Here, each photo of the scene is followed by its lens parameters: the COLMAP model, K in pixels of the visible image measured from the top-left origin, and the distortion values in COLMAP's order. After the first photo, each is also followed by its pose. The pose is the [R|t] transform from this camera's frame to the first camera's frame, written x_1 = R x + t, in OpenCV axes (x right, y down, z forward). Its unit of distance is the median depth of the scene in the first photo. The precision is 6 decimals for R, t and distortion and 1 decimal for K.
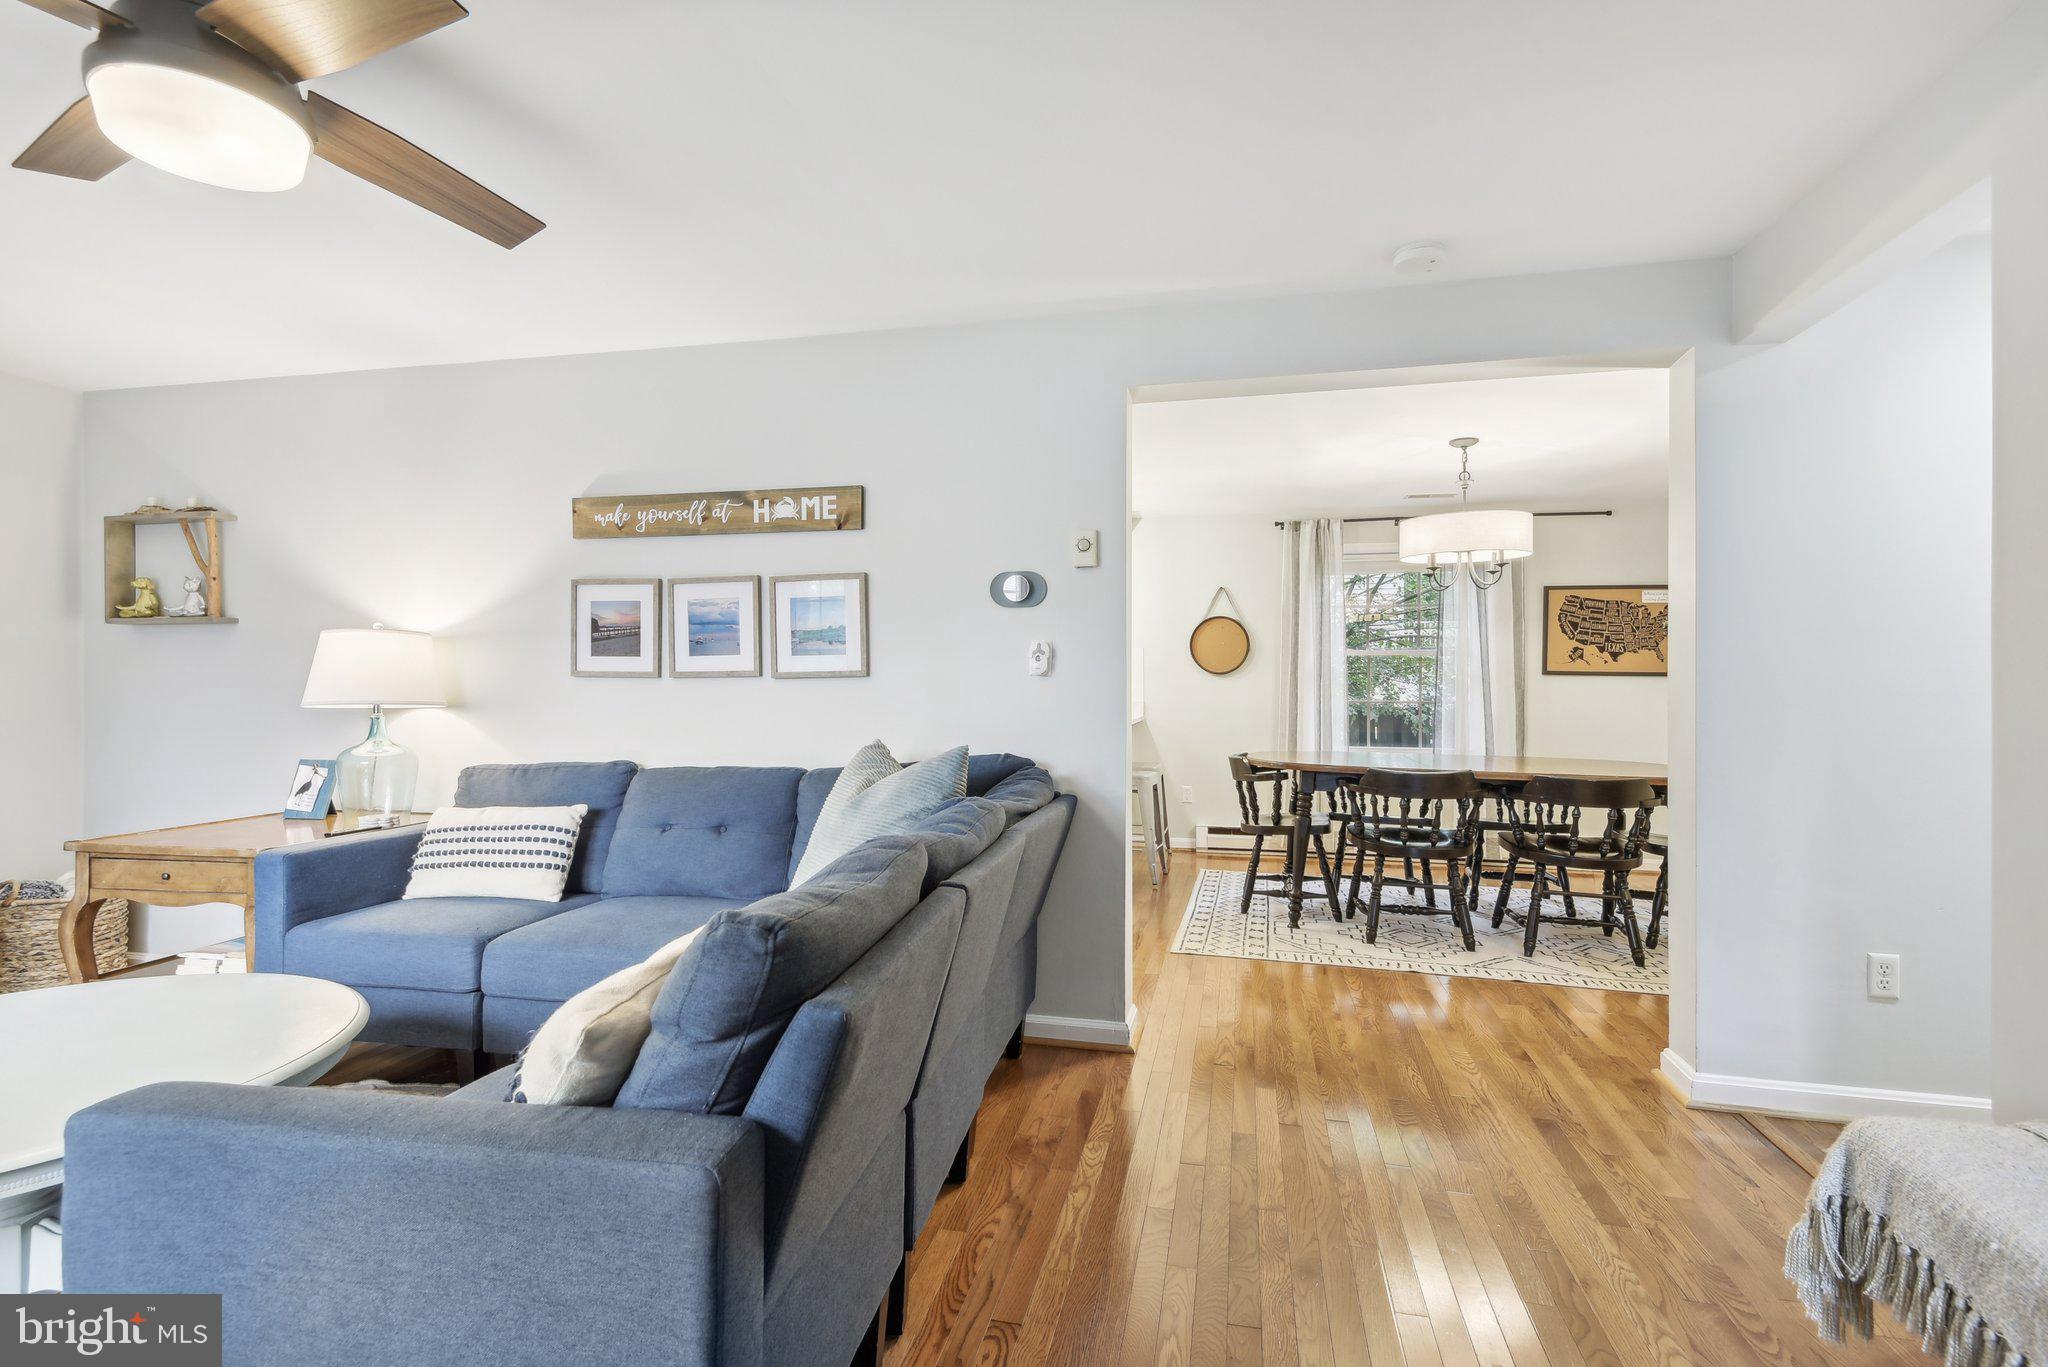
lens RADIAL K [[953.2, 0, 1020.6], [0, 953.2, 691.7], [0, 0, 1]] dist [0.026325, -0.009543]
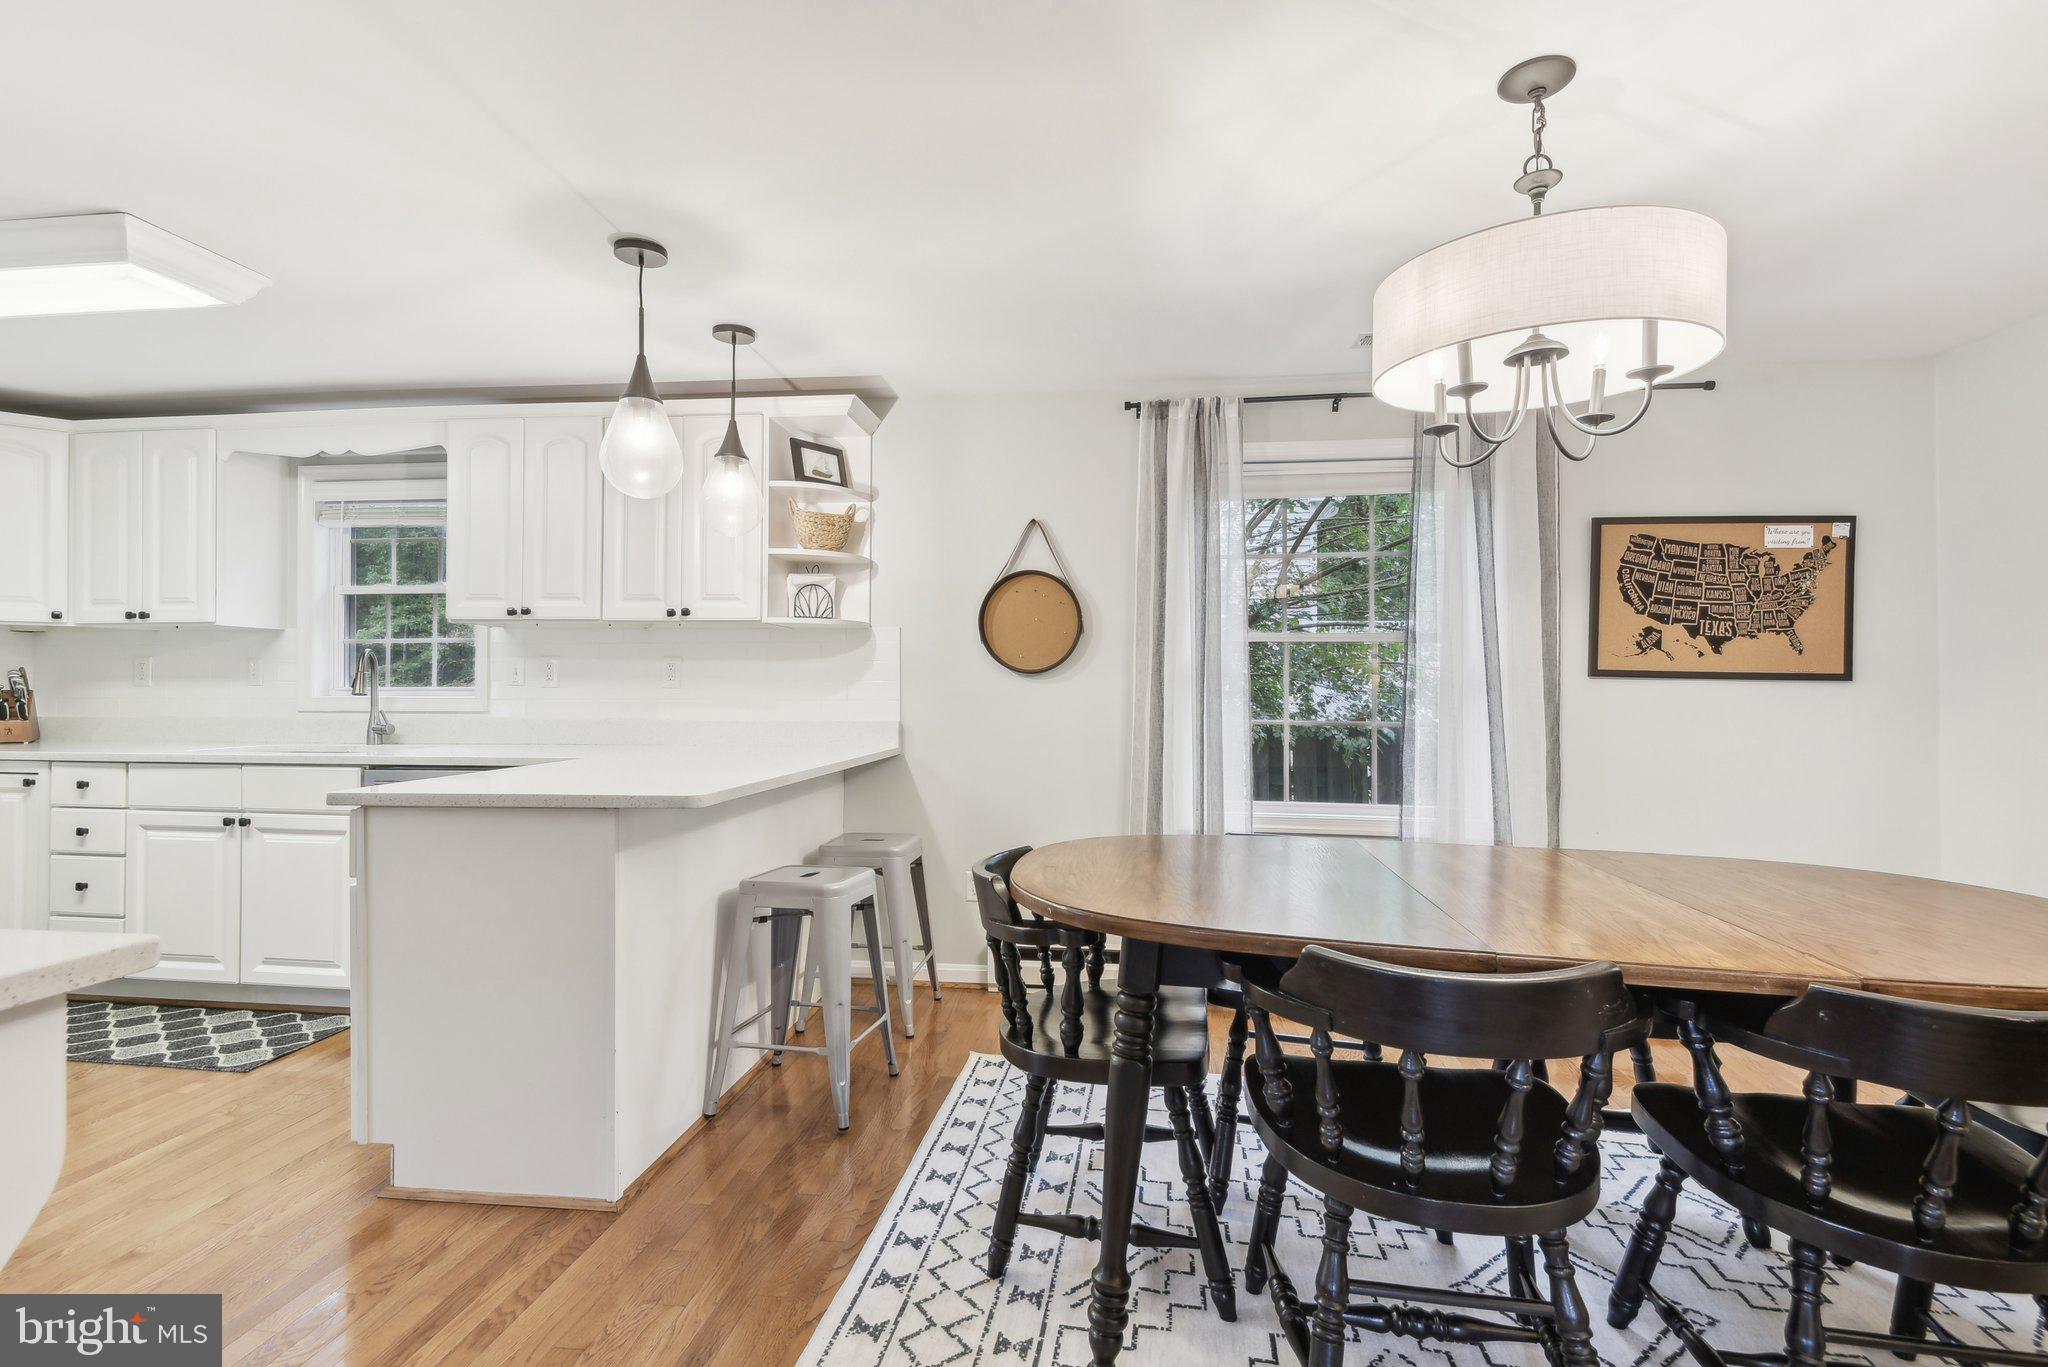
lens RADIAL K [[953.2, 0, 1006.1], [0, 953.2, 690.7], [0, 0, 1]] dist [0.026325, -0.009543]
pose [[0.996701, 0.003816, 0.081072, 0.159875], [-0.003380, 0.999979, -0.005513, -0.005182], [-0.081091, 0.005221, 0.996693, 0.470939]]
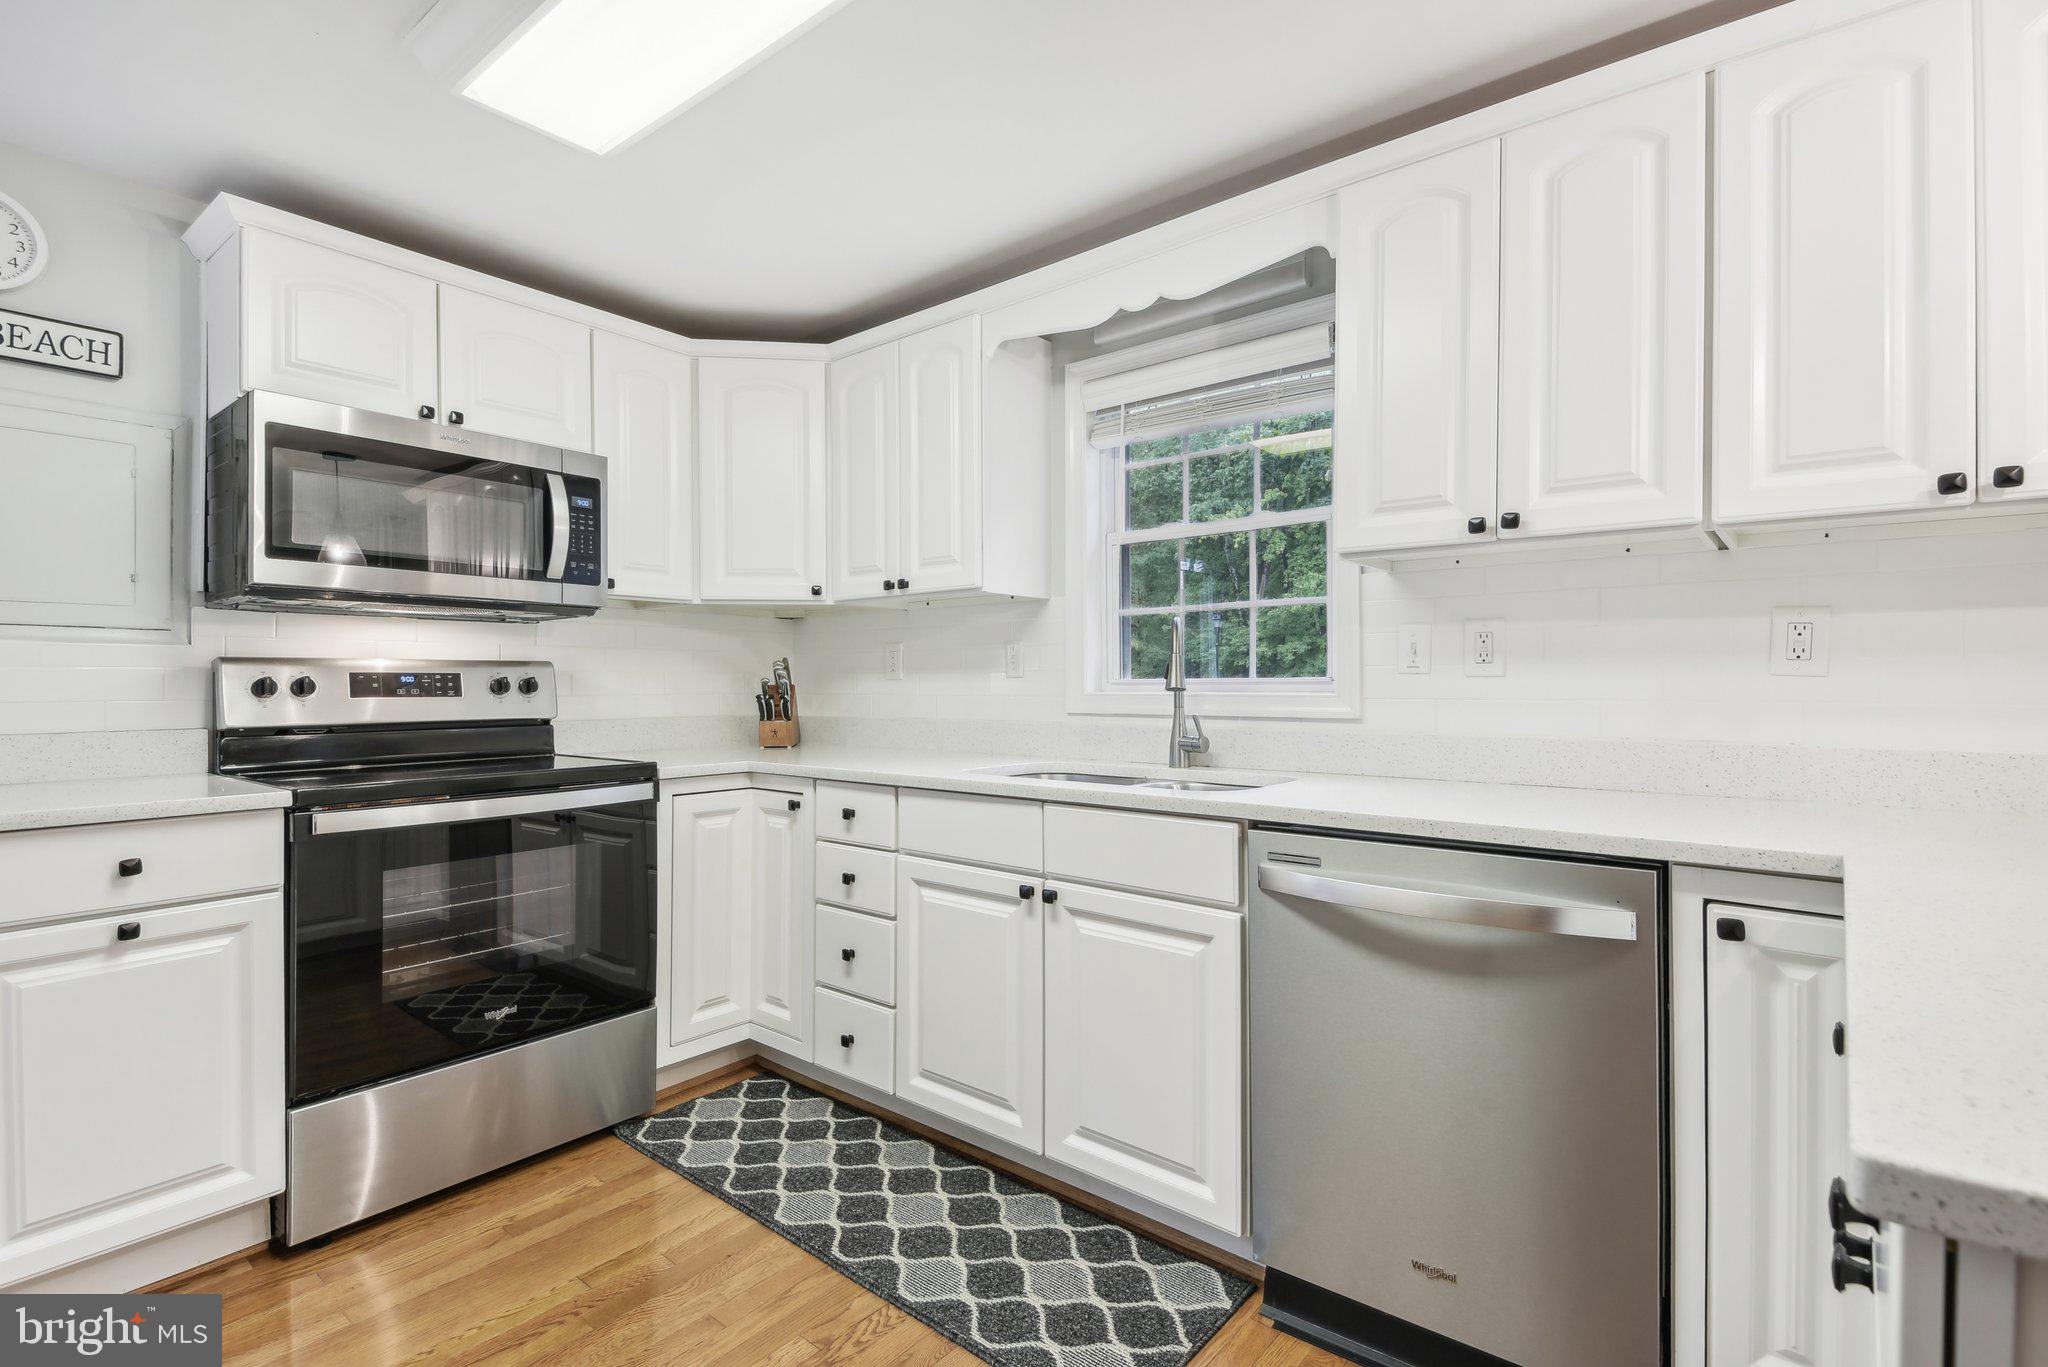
lens RADIAL K [[953.2, 0, 1020.5], [0, 953.2, 697.6], [0, 0, 1]] dist [0.026325, -0.009543]
pose [[0.895835, 0.006261, -0.444344, -0.090768], [-0.003692, 0.999971, 0.006646, -0.003791], [0.444372, -0.004313, 0.895832, 0.753053]]
